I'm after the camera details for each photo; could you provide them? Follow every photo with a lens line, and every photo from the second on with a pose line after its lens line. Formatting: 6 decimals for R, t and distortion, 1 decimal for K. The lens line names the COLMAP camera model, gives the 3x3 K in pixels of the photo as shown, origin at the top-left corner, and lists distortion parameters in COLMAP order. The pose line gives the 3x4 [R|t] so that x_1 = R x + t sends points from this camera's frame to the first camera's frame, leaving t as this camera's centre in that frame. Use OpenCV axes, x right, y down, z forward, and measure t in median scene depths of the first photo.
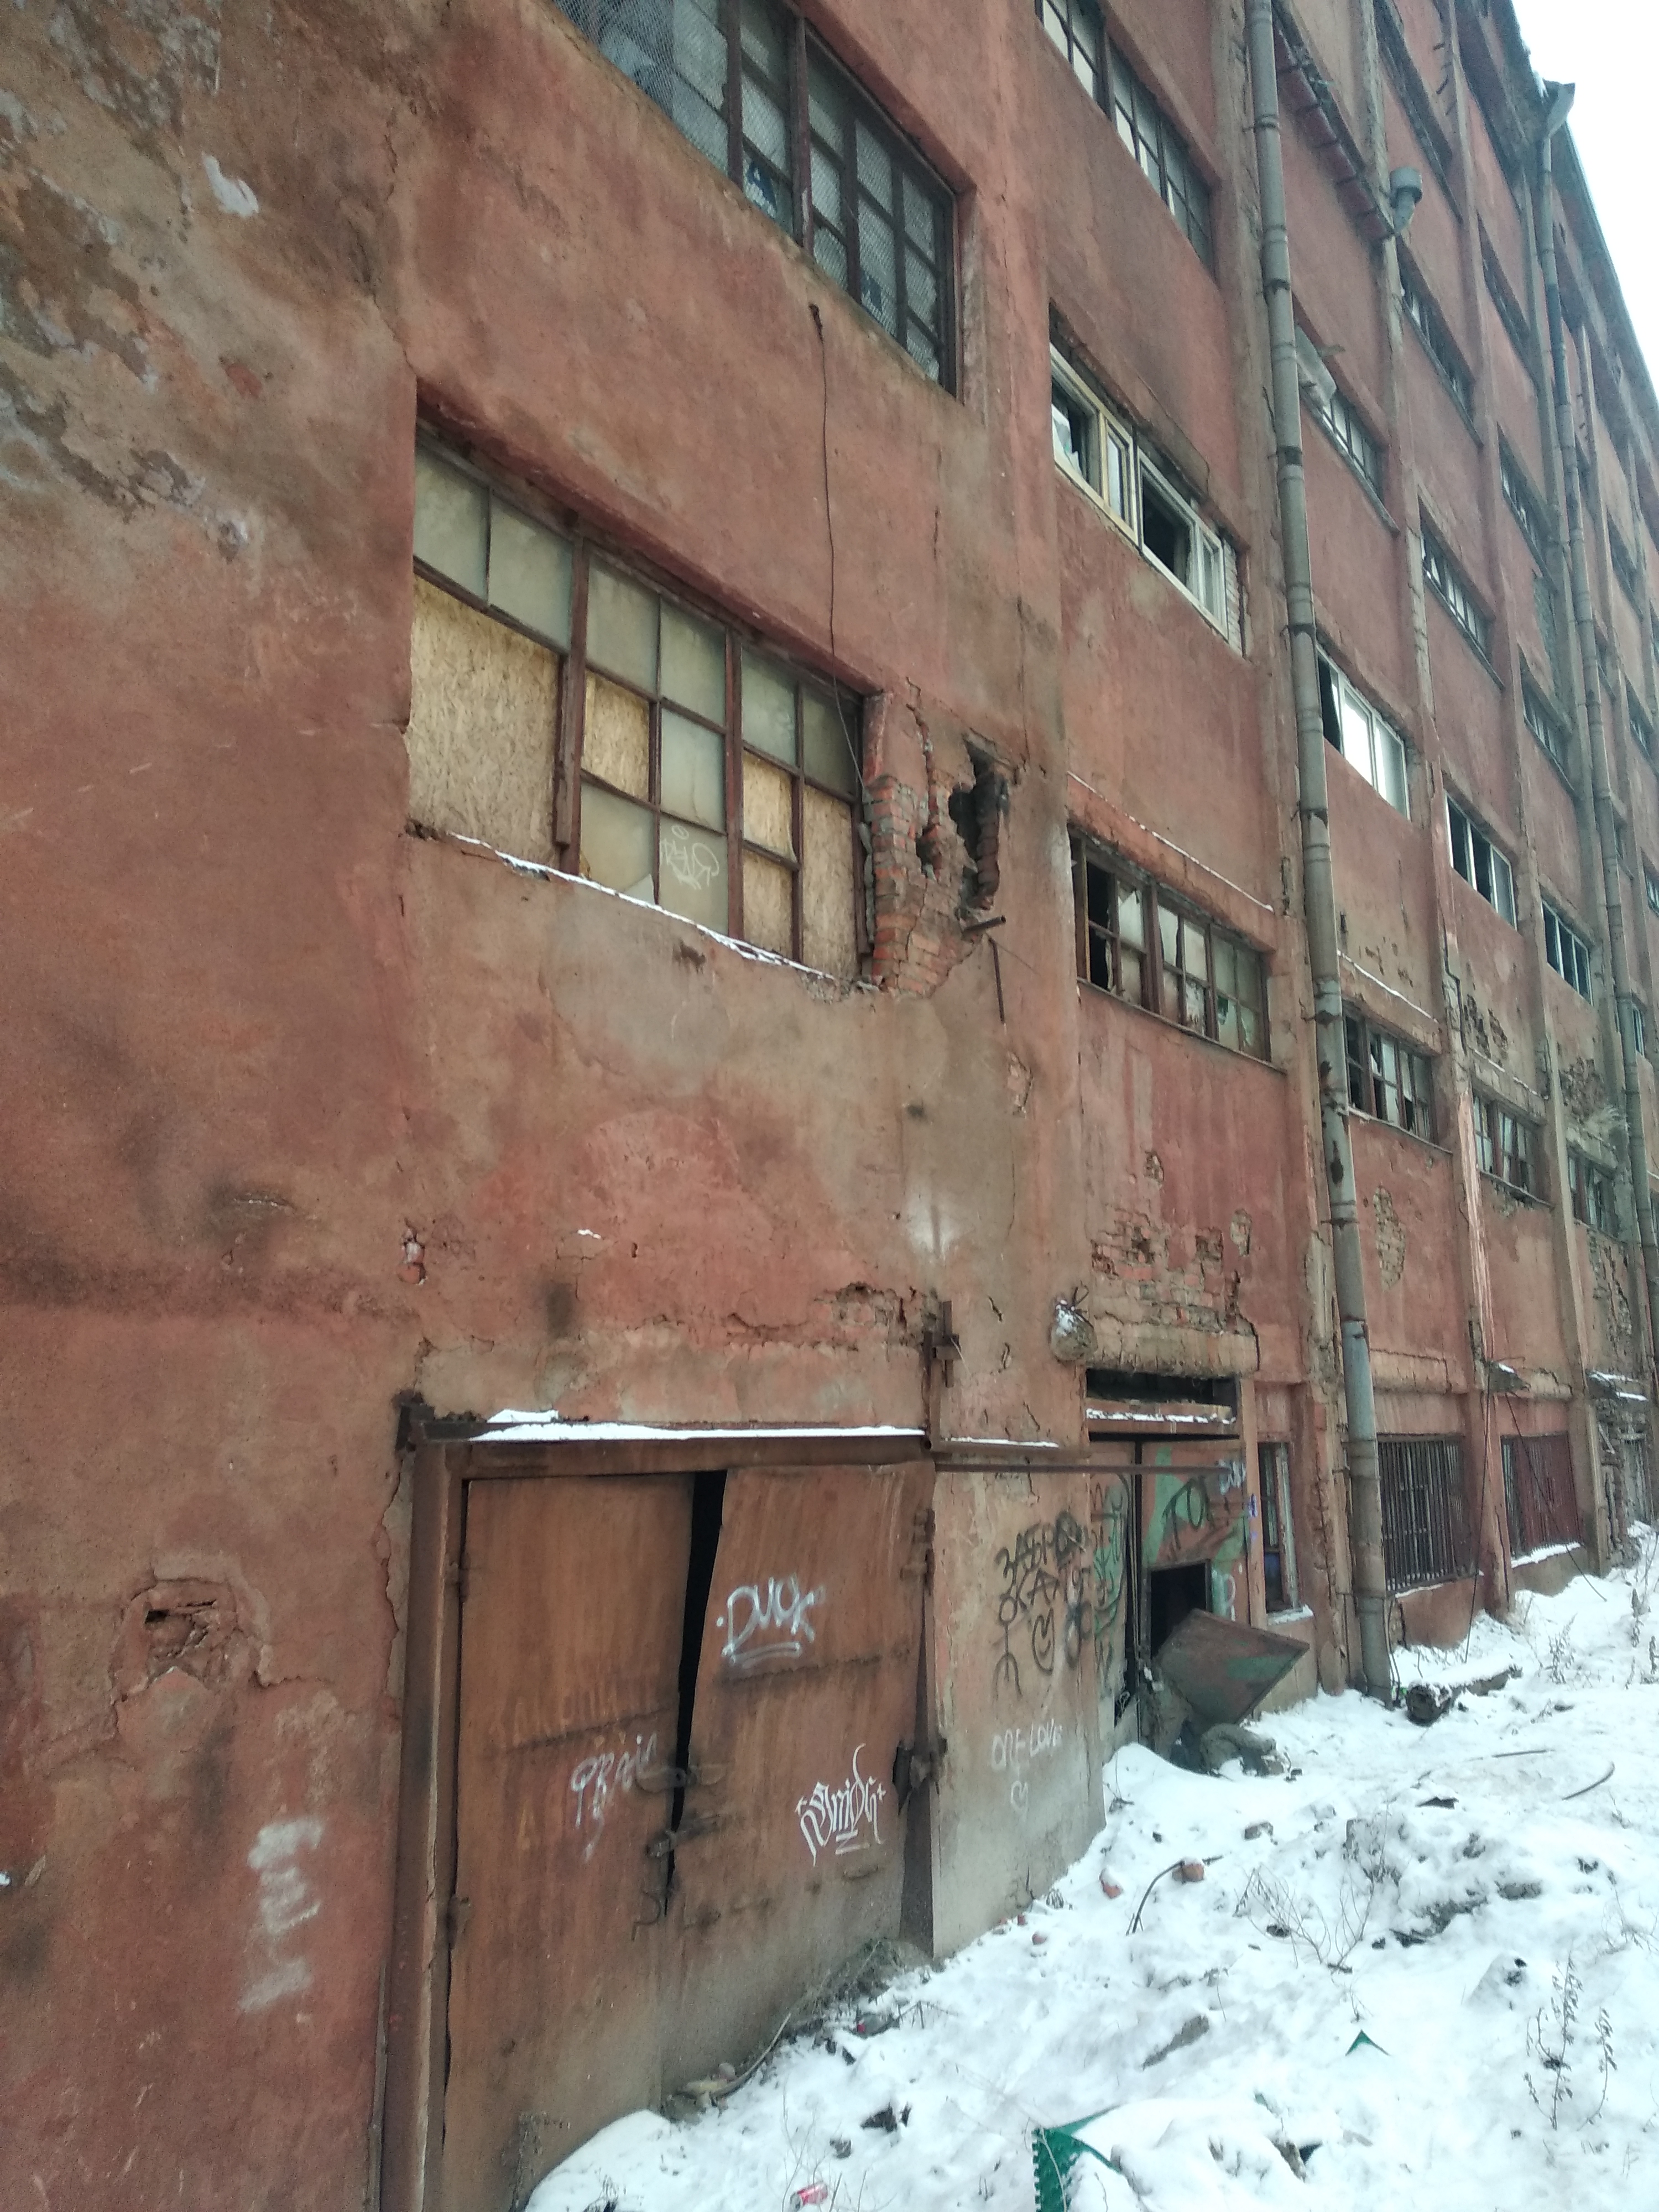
lens RADIAL K [[1699.5, 0, 830.2], [0, 1699.5, 1103.9], [0, 0, 1]] dist [0.050716, 0.000062]
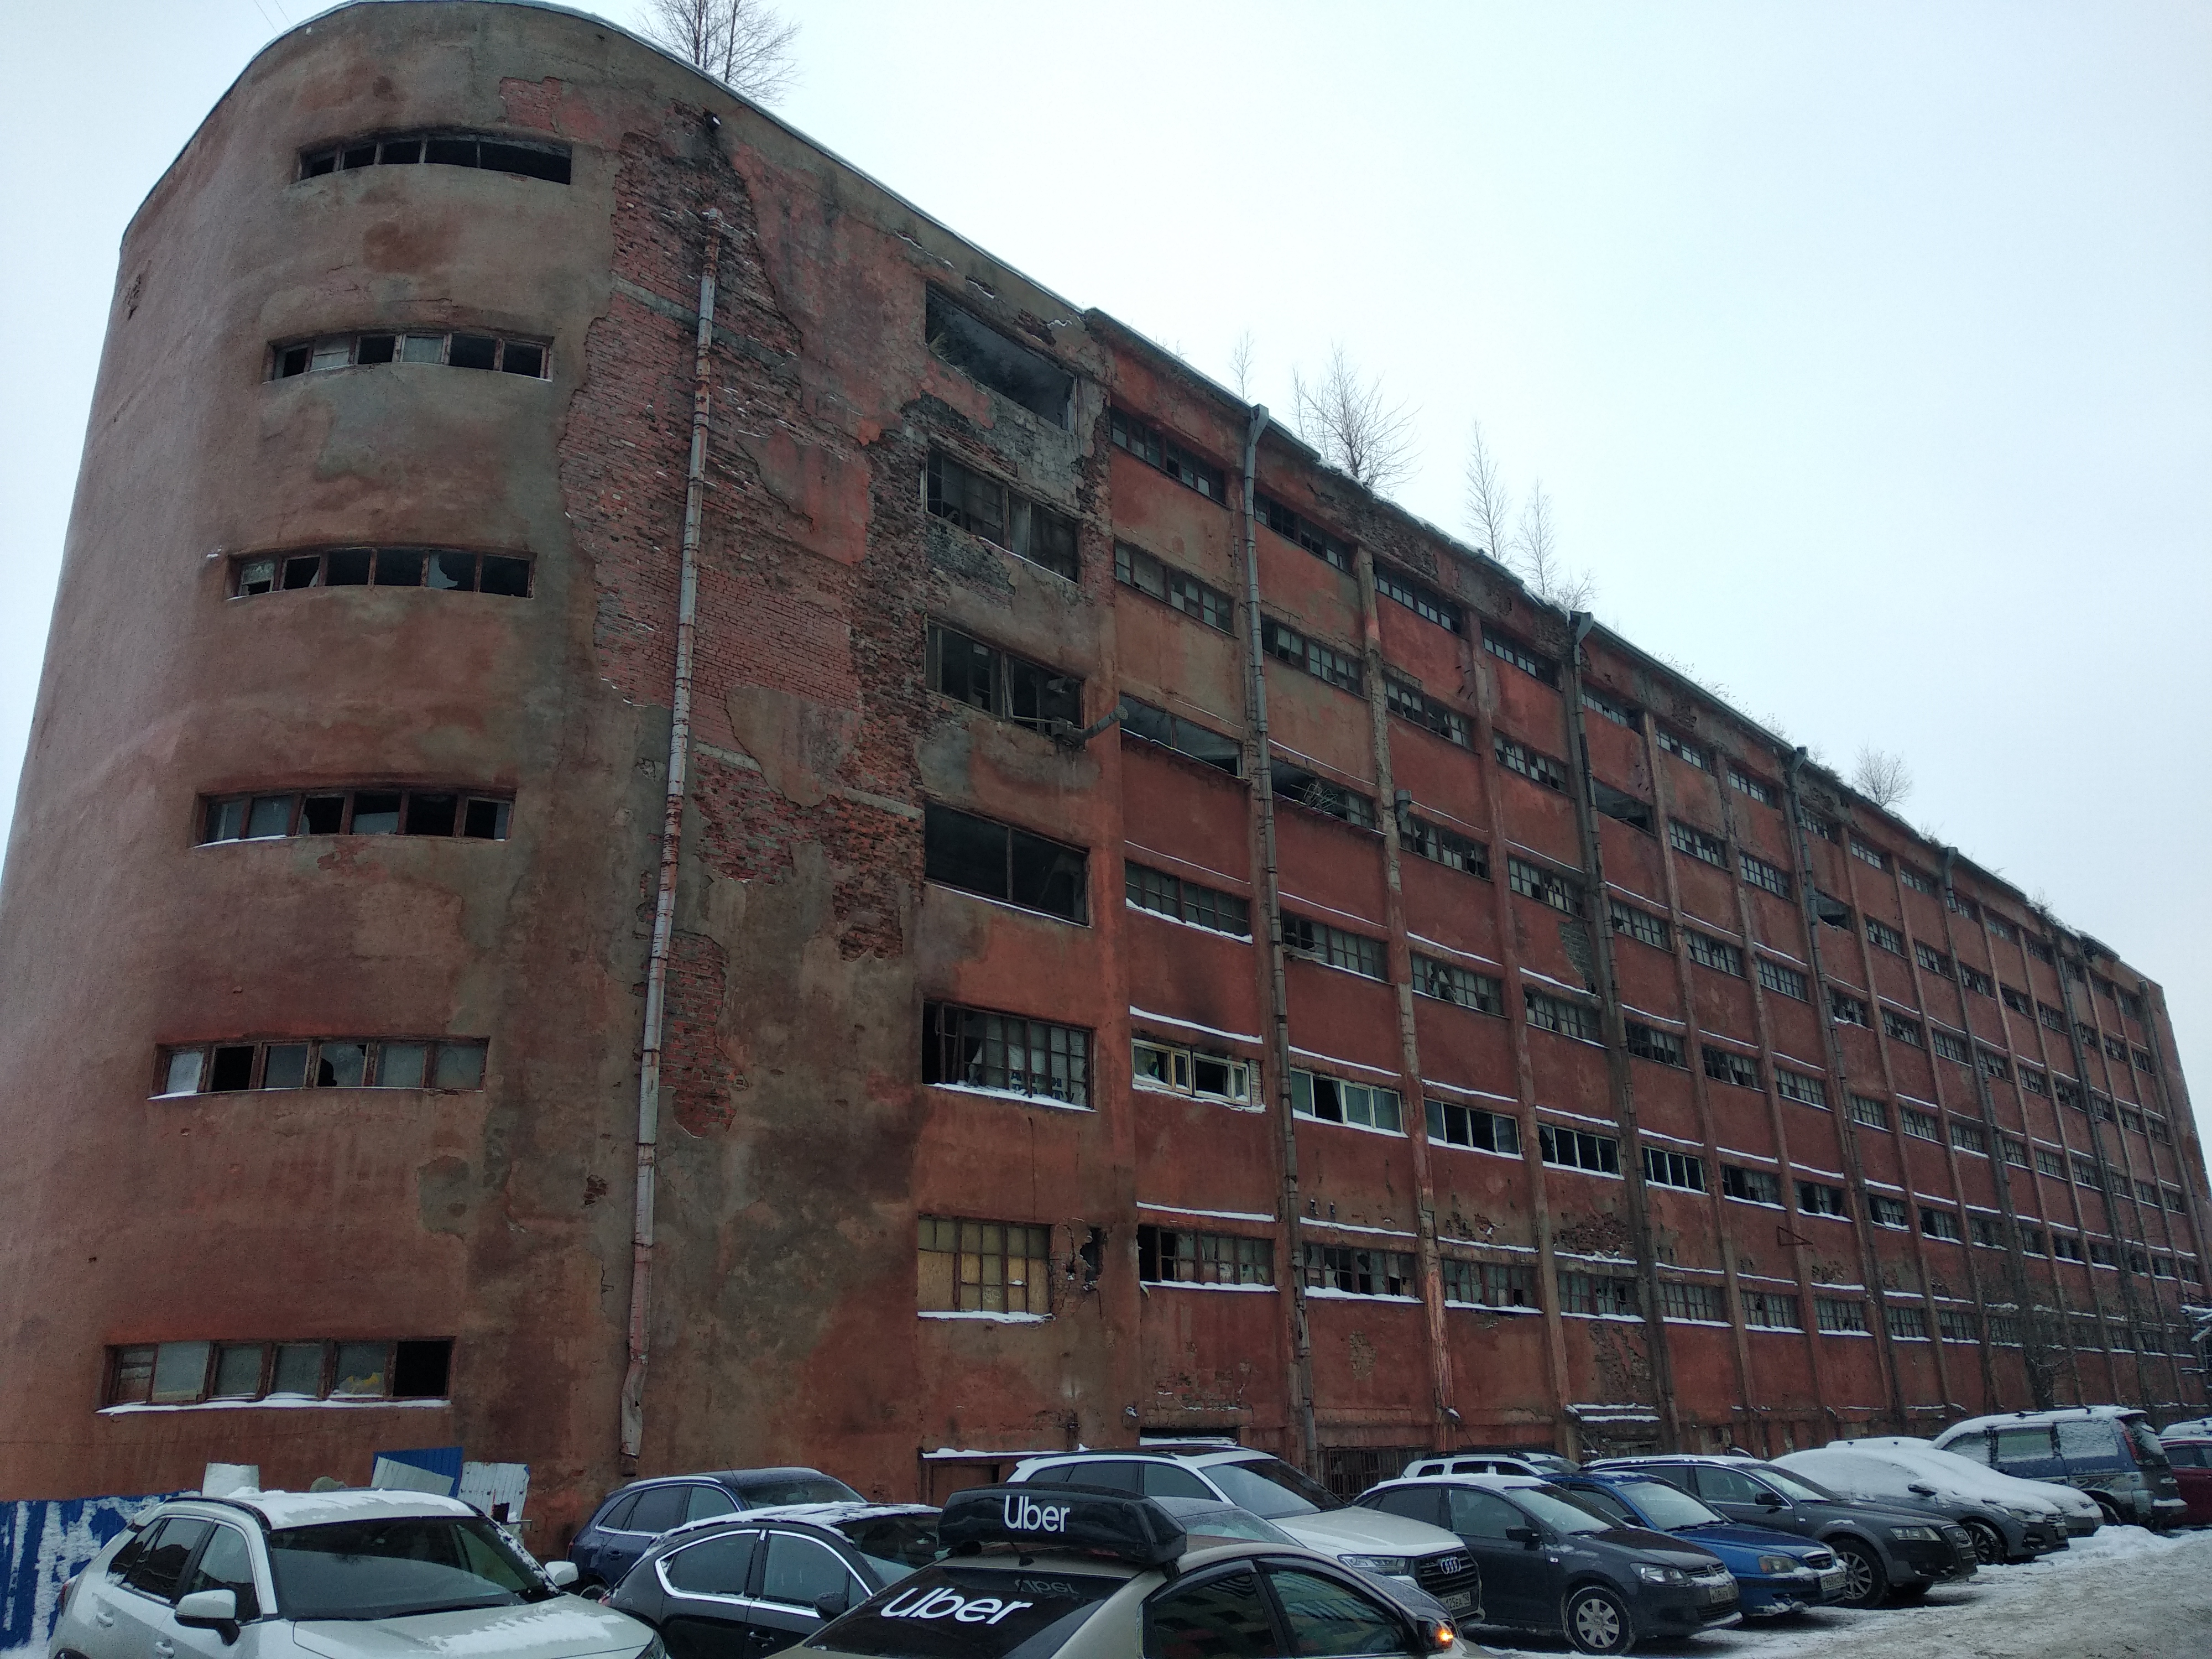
lens RADIAL K [[1699.5, 0, 1106.7], [0, 1699.5, 830.3], [0, 0, 1]] dist [0.050716, 0.000062]
pose [[0.986290, -0.068165, -0.150286, 0.728320], [0.044782, 0.987084, -0.153820, -0.510692], [0.158830, 0.144981, 0.976603, -2.532875]]
